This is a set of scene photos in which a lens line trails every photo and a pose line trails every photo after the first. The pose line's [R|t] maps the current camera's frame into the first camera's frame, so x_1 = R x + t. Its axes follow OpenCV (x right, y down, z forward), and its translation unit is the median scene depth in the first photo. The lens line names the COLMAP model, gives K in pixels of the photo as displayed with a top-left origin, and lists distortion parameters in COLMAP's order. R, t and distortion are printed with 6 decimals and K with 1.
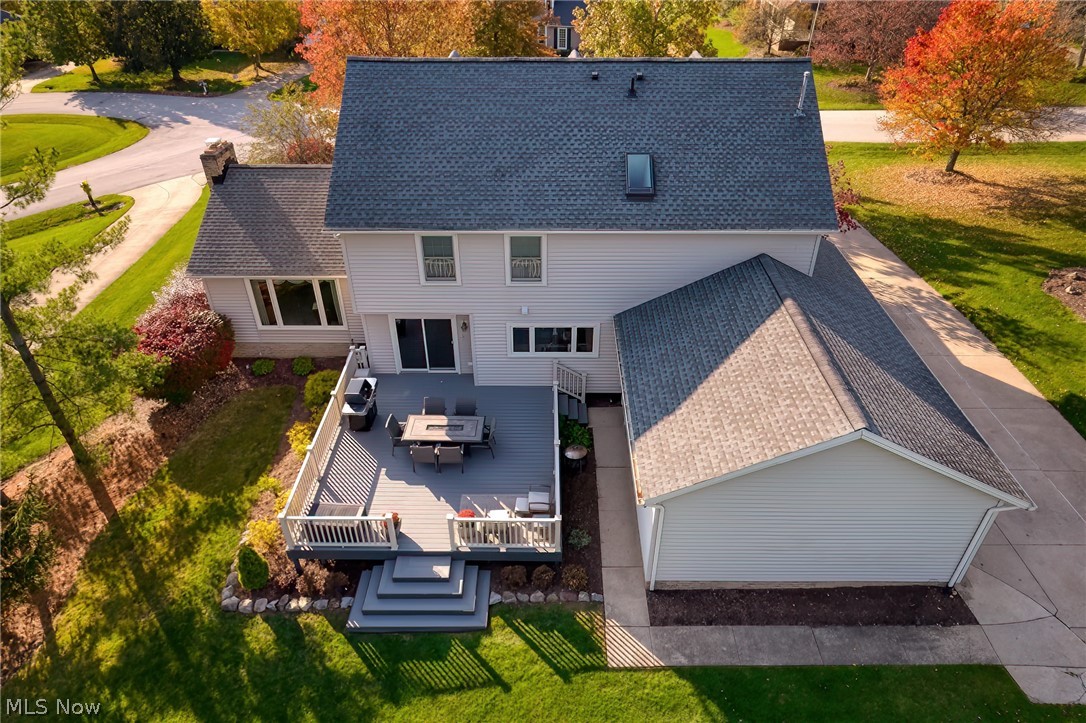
lens RADIAL K [[687.3, 0, 542.6], [0, 687.3, 363.6], [0, 0, 1]] dist [0.000179, -0.000329]
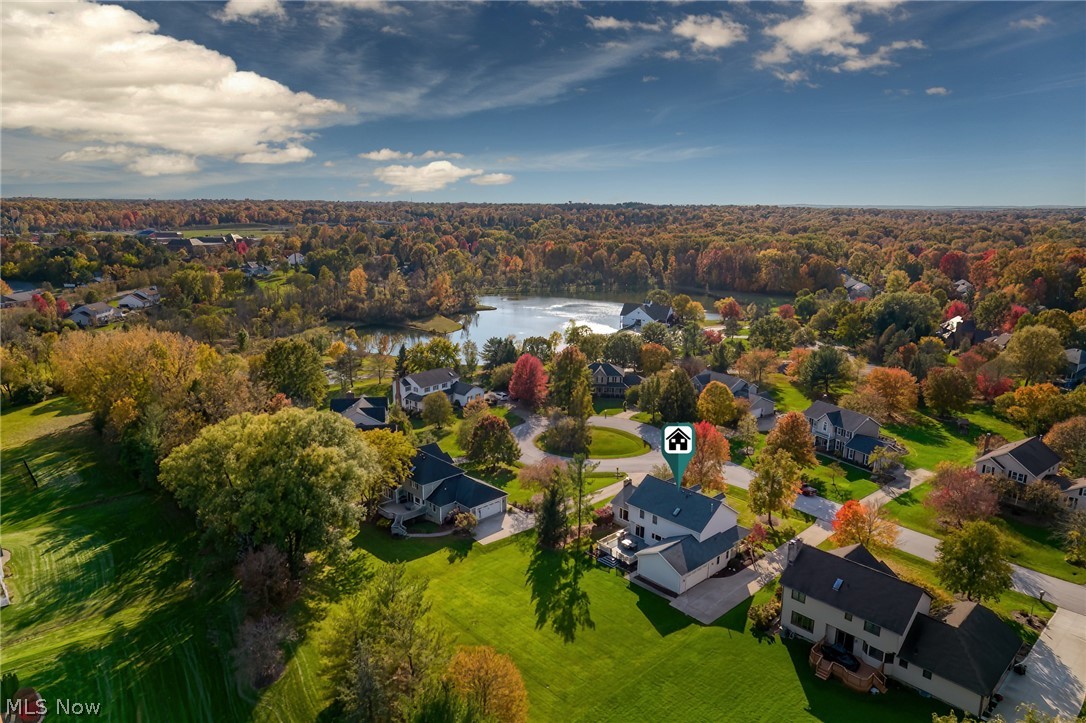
lens RADIAL K [[687.3, 0, 542.2], [0, 687.3, 362.2], [0, 0, 1]] dist [0.000179, -0.000329]
pose [[0.677435, 0.169414, -0.715808, 2.963691], [-0.429846, 0.880851, -0.198327, 0.200496], [0.596920, 0.442041, 0.669541, -3.594411]]
